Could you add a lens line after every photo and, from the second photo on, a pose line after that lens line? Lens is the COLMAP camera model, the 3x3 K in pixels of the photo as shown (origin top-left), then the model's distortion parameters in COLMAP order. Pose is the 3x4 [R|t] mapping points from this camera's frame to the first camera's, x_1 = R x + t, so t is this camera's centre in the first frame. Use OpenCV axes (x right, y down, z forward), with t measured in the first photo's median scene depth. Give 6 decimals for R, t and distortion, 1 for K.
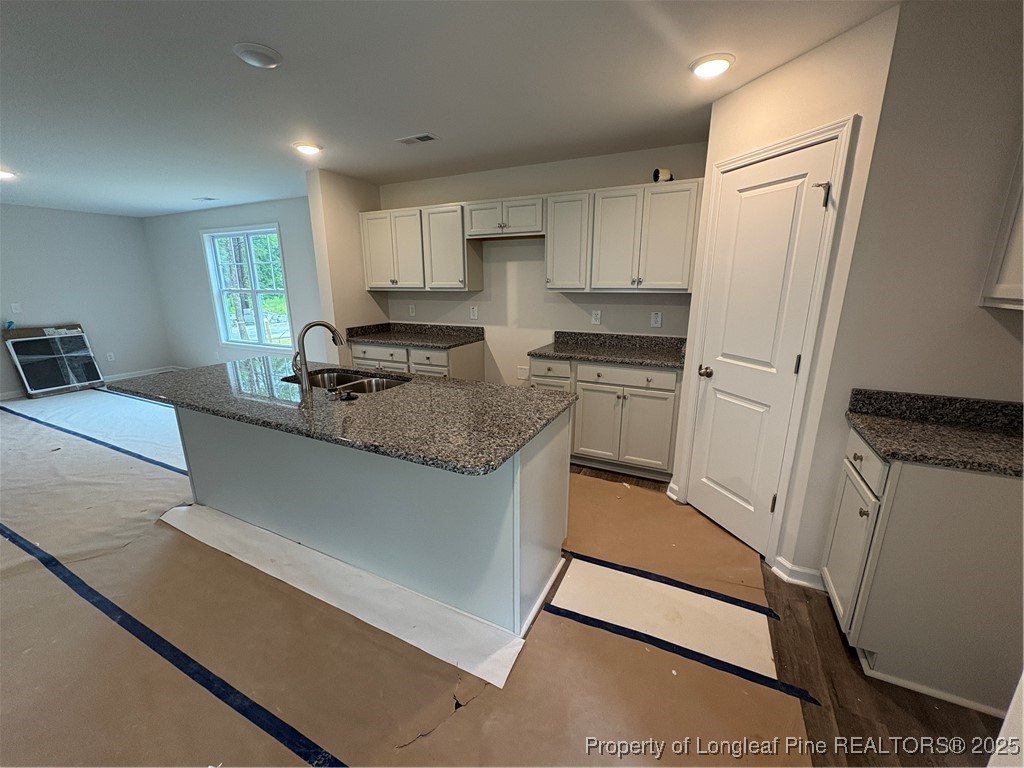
lens RADIAL K [[408.0, 0, 512.0], [0, 408.0, 384.0], [0, 0, 1]] dist [0.000670, 0.000101]
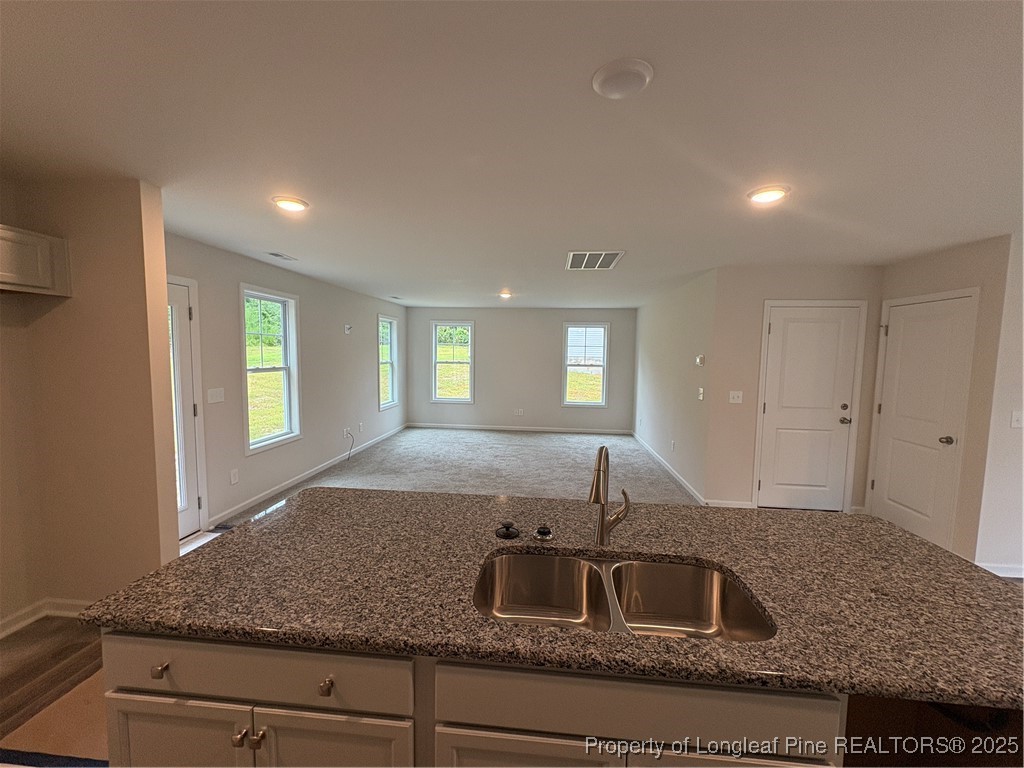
lens RADIAL K [[408.0, 0, 512.0], [0, 408.0, 384.0], [0, 0, 1]] dist [0.000670, 0.000101]
pose [[-0.935434, 0.017684, -0.353058, -0.172032], [-0.098083, 0.946550, 0.307283, -0.493239], [0.339621, 0.322072, -0.883701, 1.737032]]
